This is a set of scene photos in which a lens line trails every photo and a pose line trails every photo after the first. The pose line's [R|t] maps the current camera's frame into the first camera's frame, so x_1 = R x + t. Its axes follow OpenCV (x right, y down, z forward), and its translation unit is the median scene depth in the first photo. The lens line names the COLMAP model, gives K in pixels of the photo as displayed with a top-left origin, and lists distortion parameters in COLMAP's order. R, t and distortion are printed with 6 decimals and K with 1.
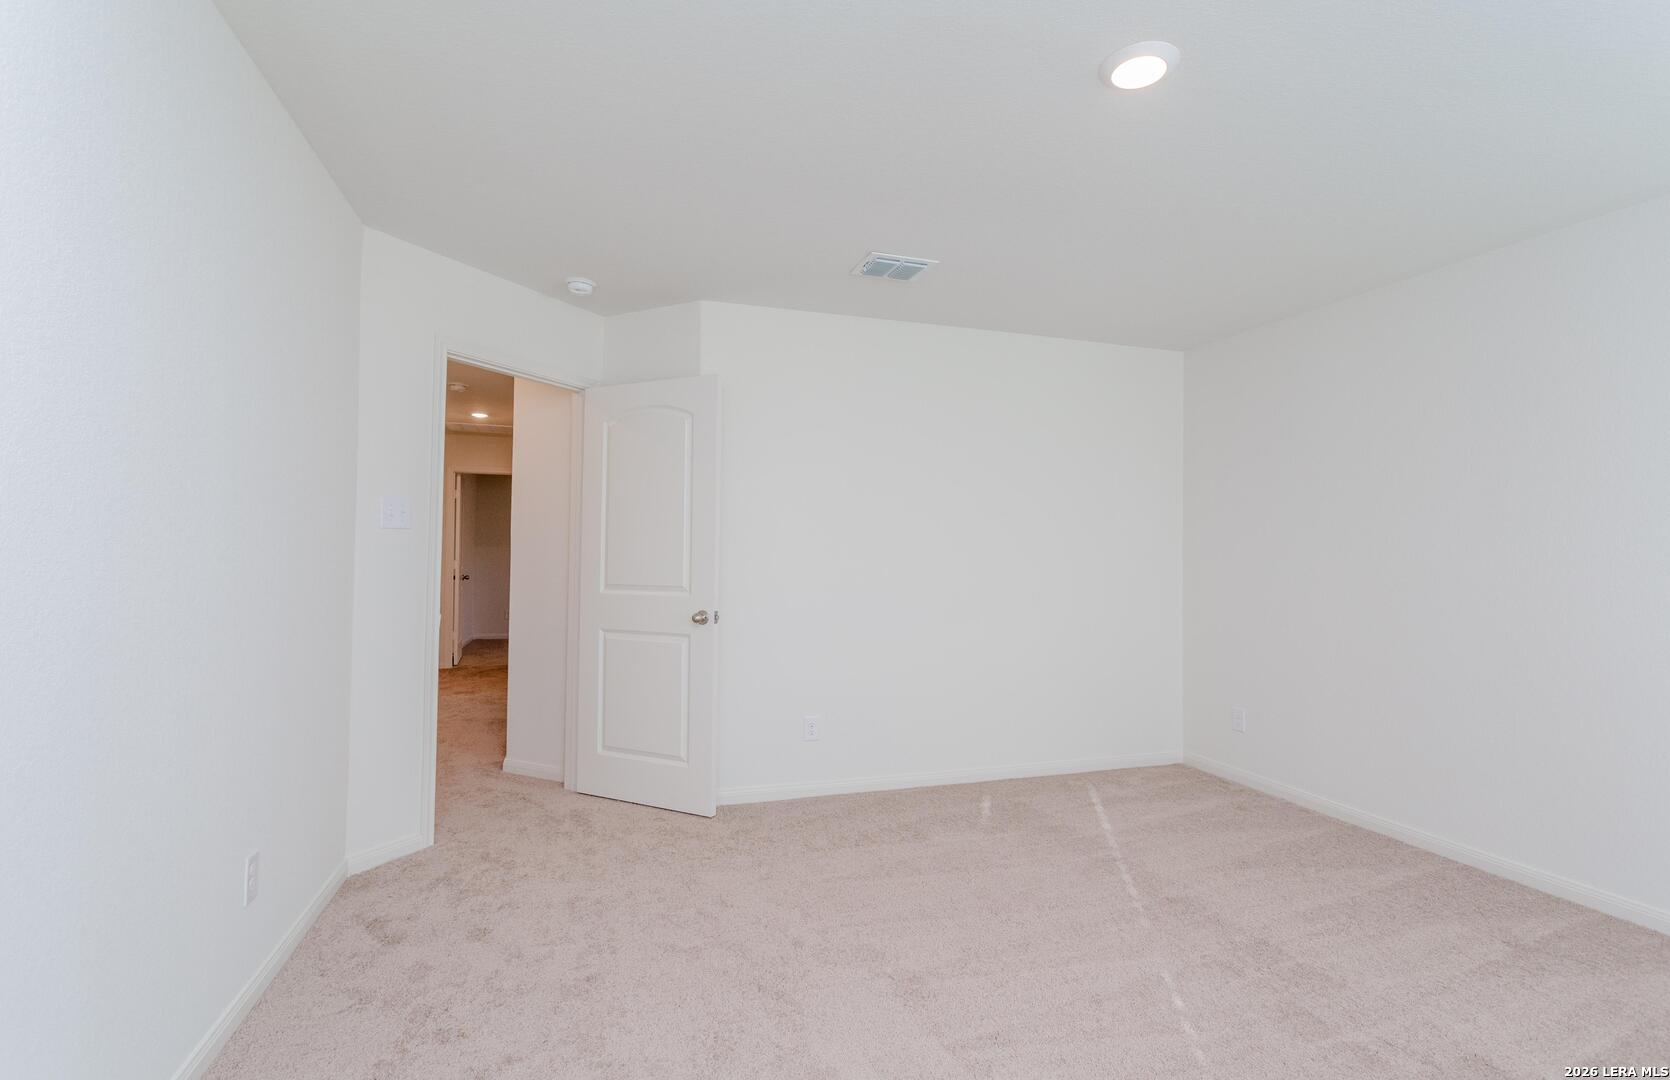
lens RADIAL K [[780.6, 0, 835.1], [0, 780.6, 531.6], [0, 0, 1]] dist [-0.001381, 0.000669]
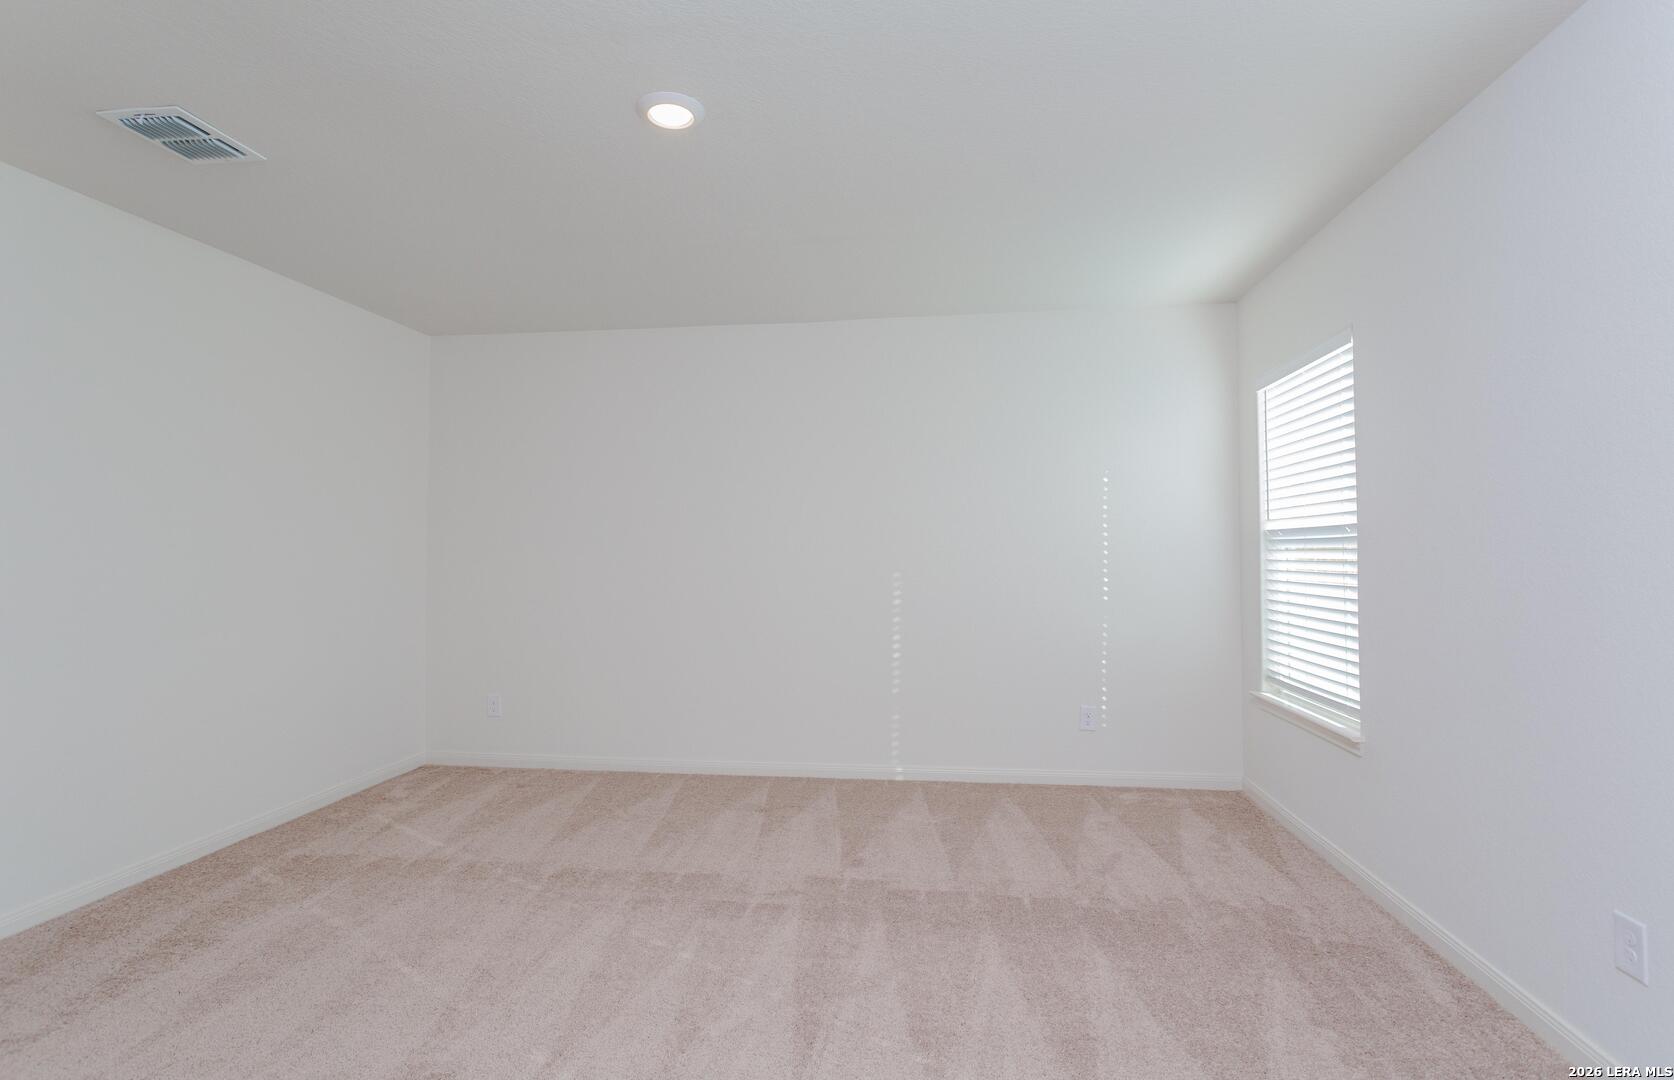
lens RADIAL K [[782.5, 0, 837.1], [0, 782.5, 531.6], [0, 0, 1]] dist [-0.001381, 0.000669]
pose [[0.410979, 0.020324, 0.911418, -0.383954], [-0.027788, 0.999566, -0.009760, 0.003200], [-0.911221, -0.021315, 0.411366, 0.219265]]
